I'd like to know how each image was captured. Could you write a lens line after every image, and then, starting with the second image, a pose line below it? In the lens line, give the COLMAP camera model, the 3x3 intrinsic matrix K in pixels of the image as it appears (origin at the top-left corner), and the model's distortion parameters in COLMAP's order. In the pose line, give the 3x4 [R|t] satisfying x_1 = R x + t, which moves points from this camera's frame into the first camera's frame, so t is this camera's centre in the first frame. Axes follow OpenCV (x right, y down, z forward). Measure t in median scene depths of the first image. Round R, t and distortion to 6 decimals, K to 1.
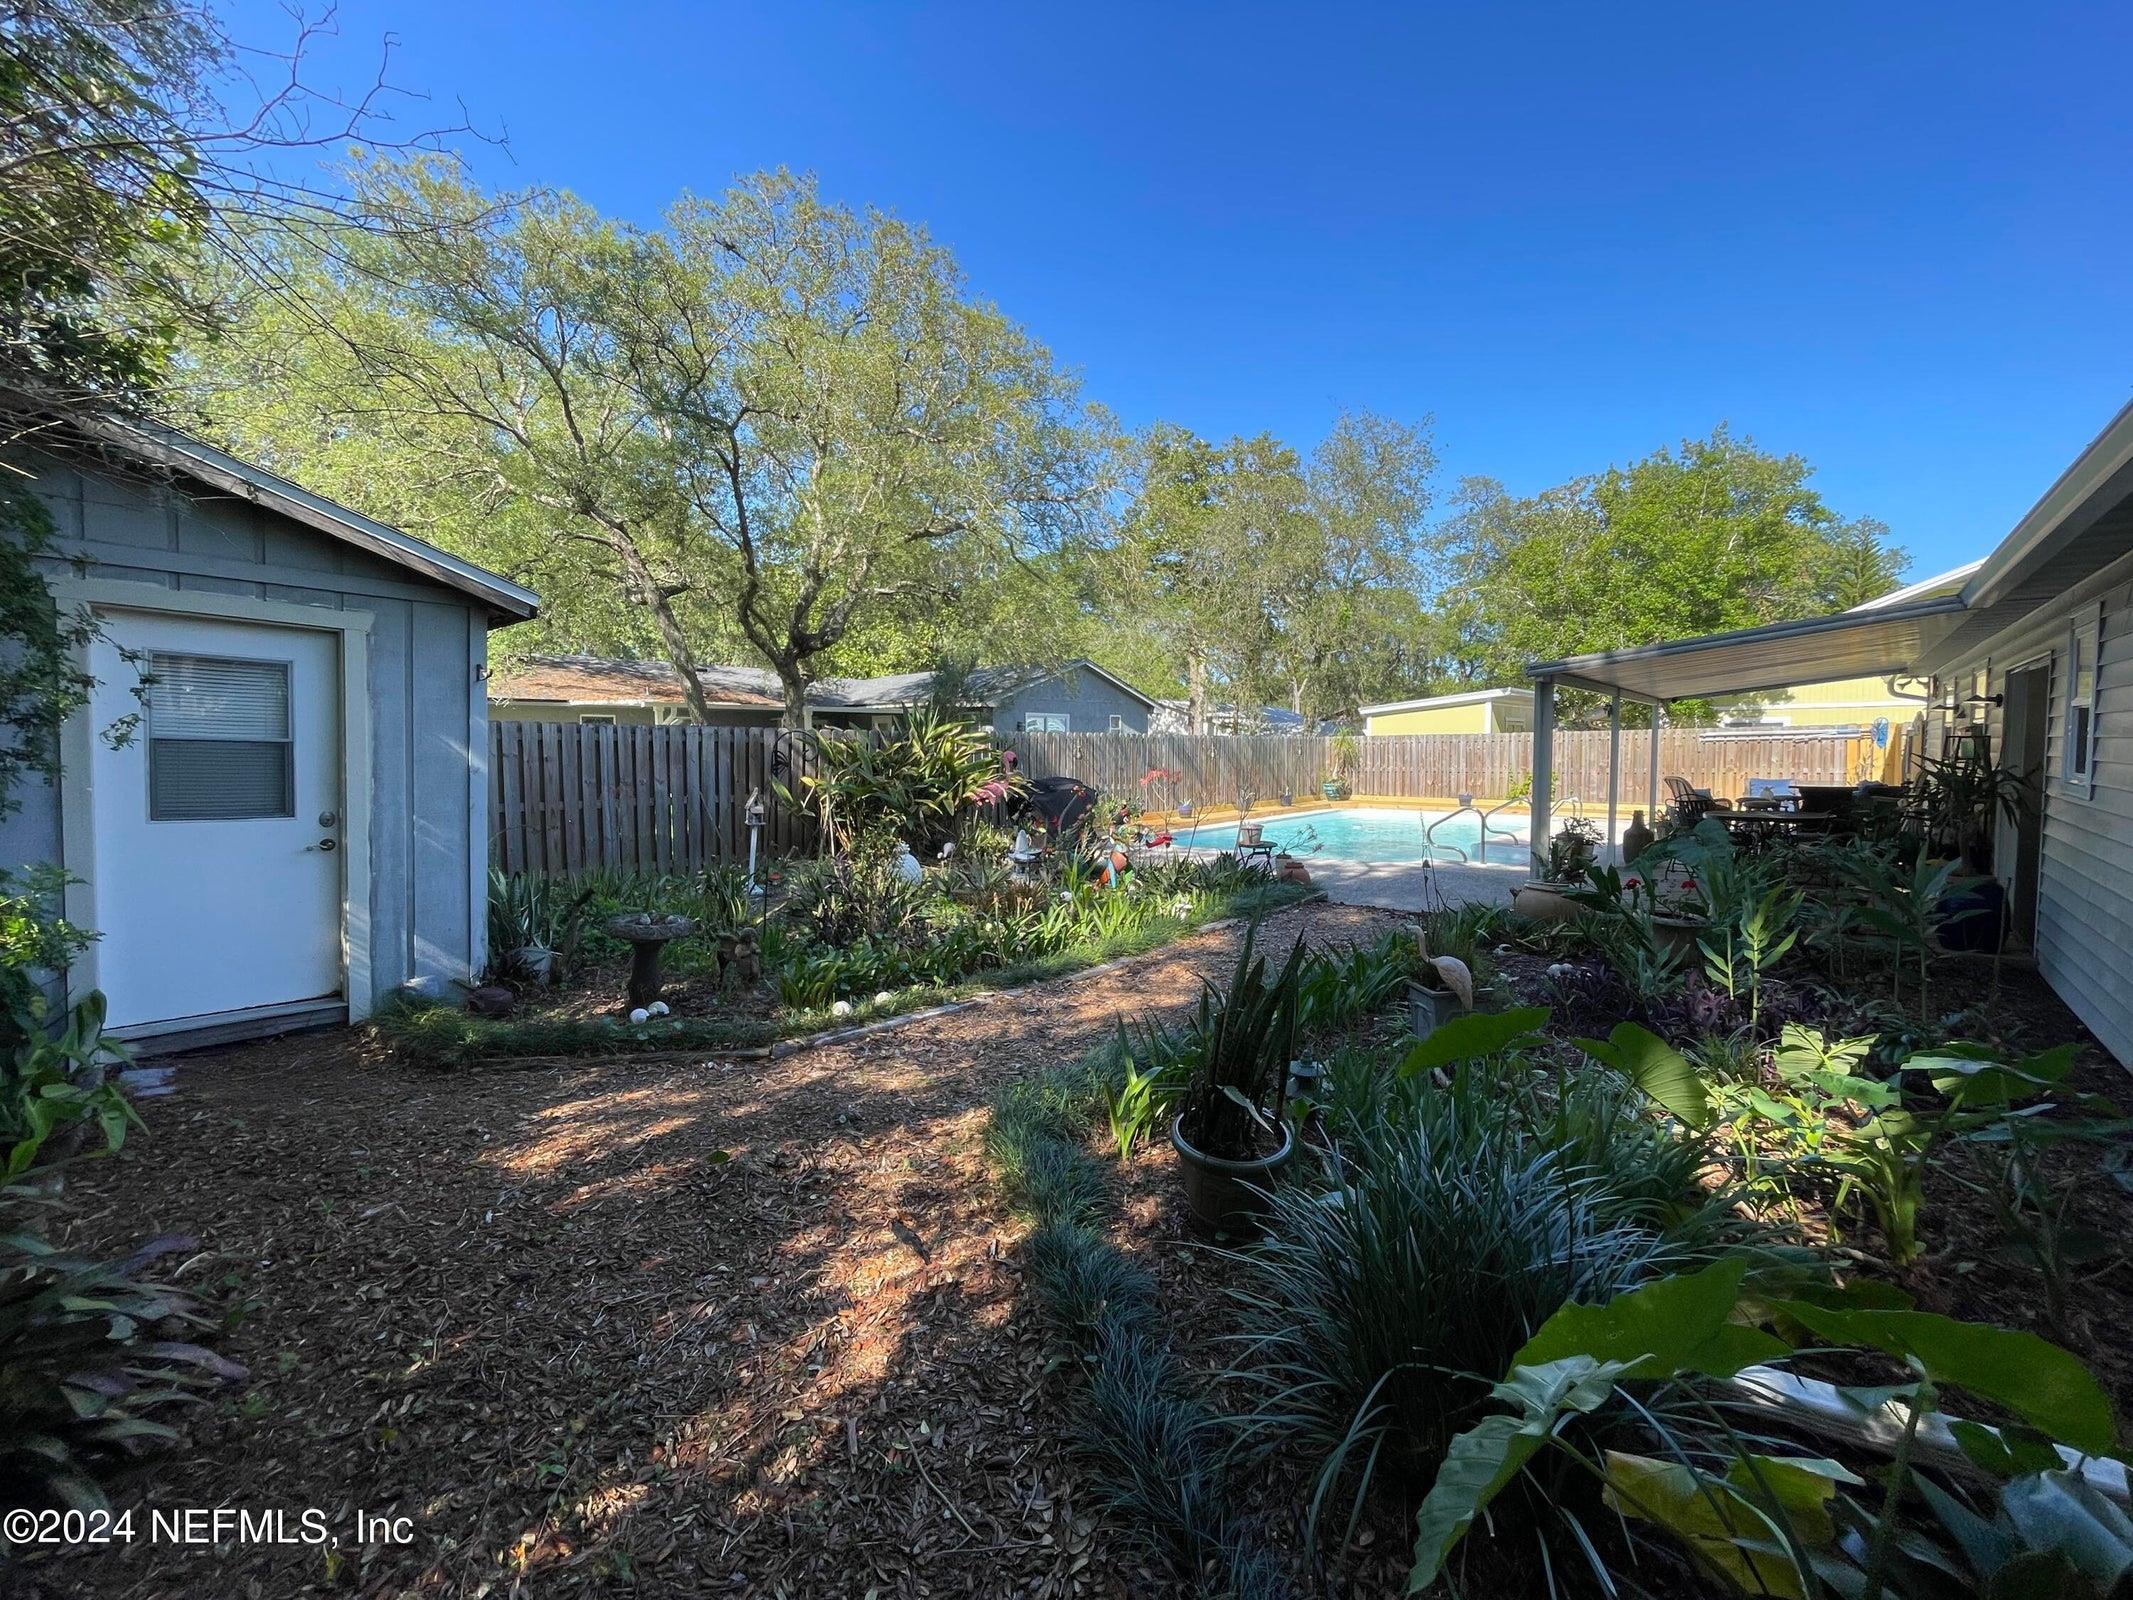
lens RADIAL K [[862.1, 0, 1070.3], [0, 862.1, 786.7], [0, 0, 1]] dist [0.000207, 0.000136]
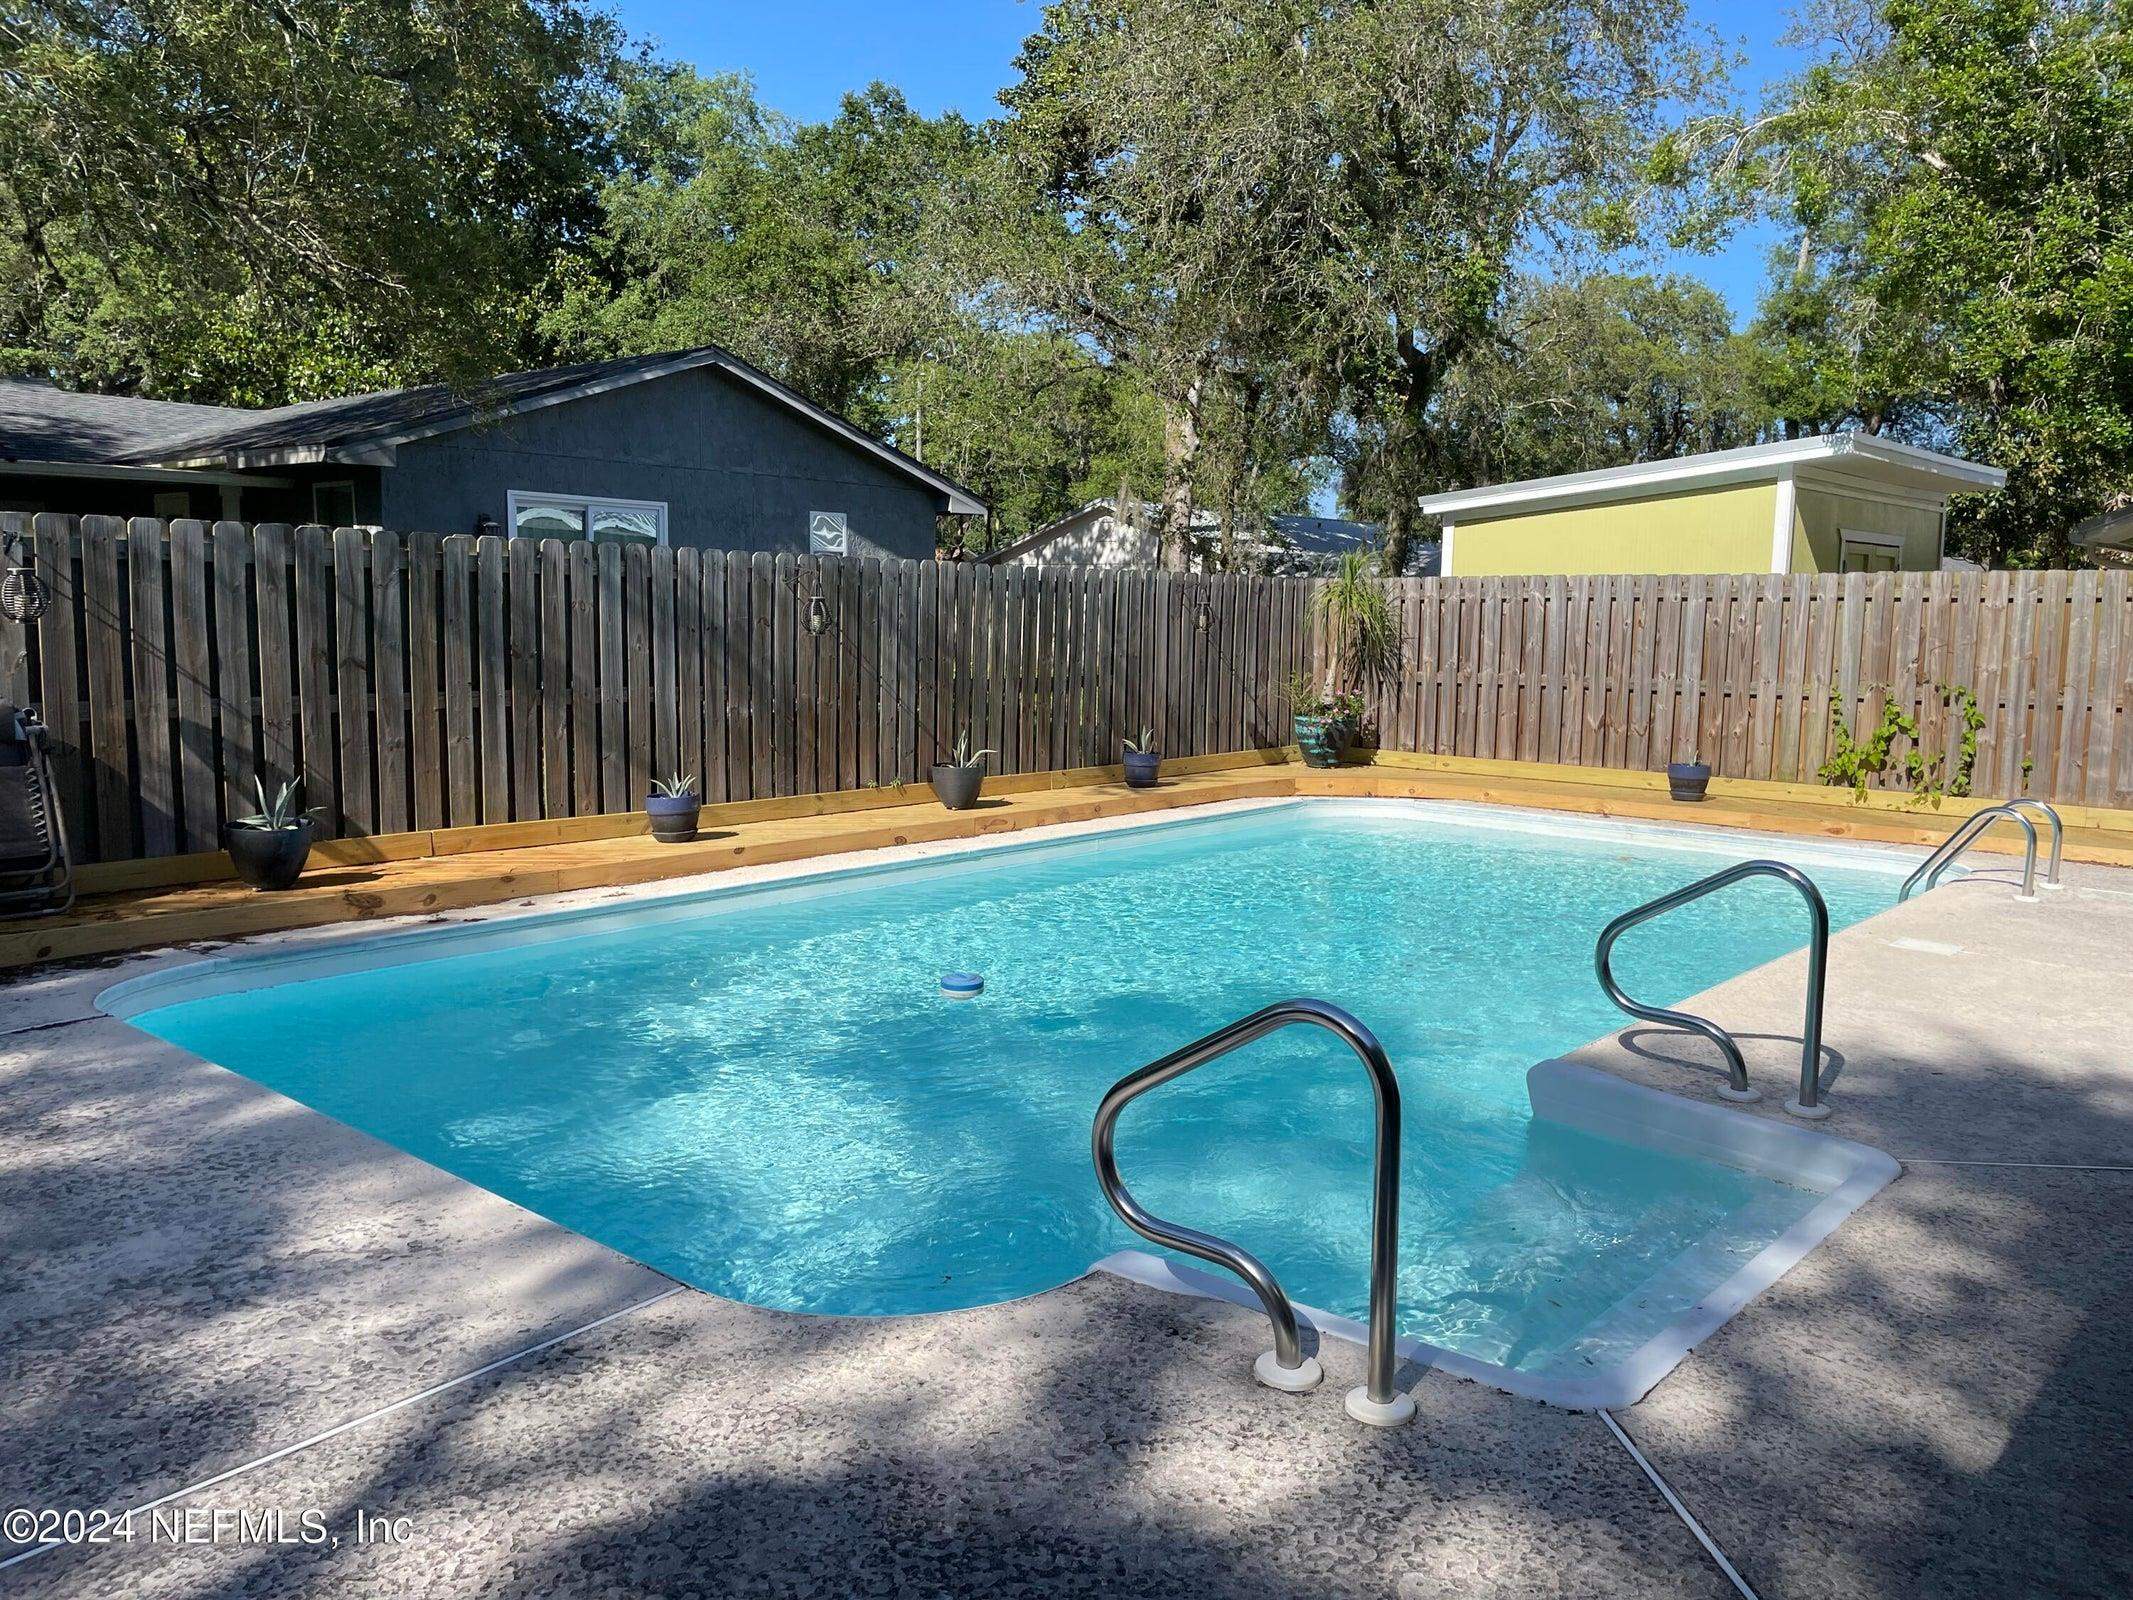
lens RADIAL K [[1614.6, 0, 1063.7], [0, 1614.6, 804.7], [0, 0, 1]] dist [0.035283, -0.038629]
pose [[0.999785, 0.019720, -0.006473, 0.217265], [-0.019173, 0.996931, 0.075896, -0.016288], [0.007950, -0.075755, 0.997095, 0.374512]]
